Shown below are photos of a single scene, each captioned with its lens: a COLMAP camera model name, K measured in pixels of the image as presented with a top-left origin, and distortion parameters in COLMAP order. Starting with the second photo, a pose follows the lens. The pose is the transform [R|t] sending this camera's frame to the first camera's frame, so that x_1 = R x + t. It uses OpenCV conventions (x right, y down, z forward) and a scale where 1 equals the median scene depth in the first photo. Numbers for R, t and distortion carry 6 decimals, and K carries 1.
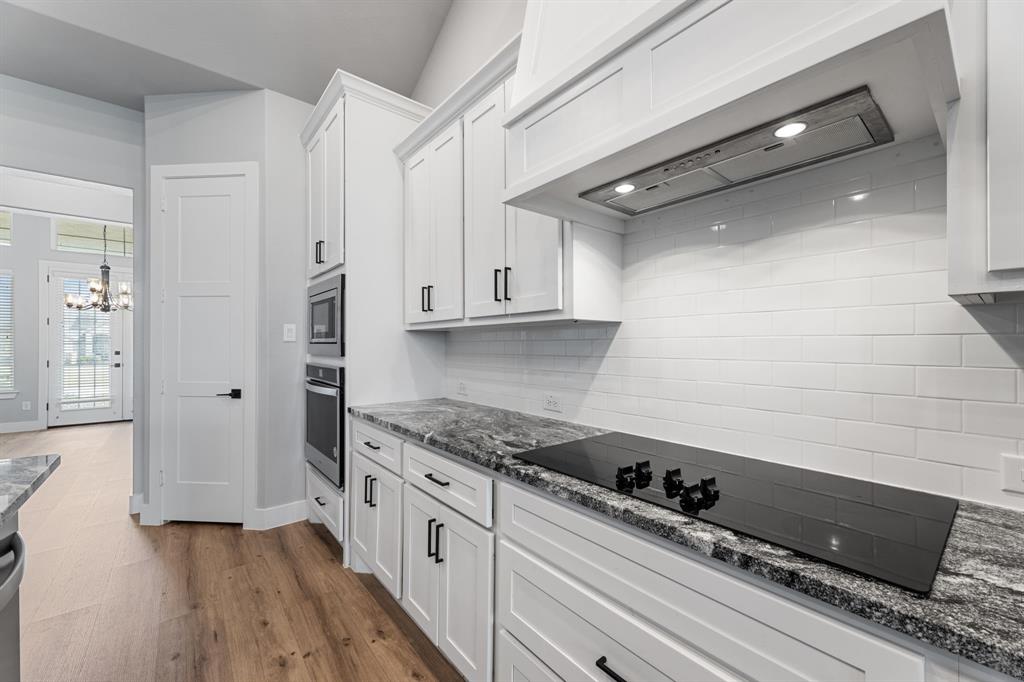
lens RADIAL K [[405.1, 0, 512.0], [0, 405.1, 341.0], [0, 0, 1]] dist [-0.001102, -0.000245]
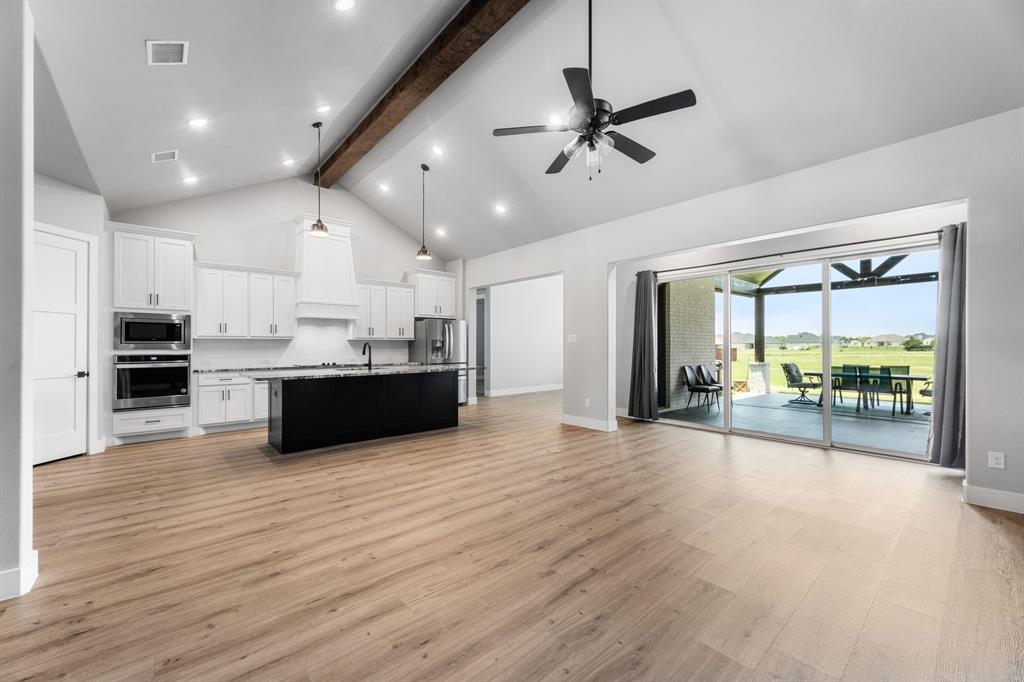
lens RADIAL K [[405.1, 0, 512.0], [0, 405.1, 341.0], [0, 0, 1]] dist [-0.001102, -0.000245]
pose [[-0.033698, 0.008311, 0.999398, -2.928717], [-0.013613, 0.999869, -0.008773, -0.016015], [-0.999339, -0.013900, -0.033580, -0.849014]]
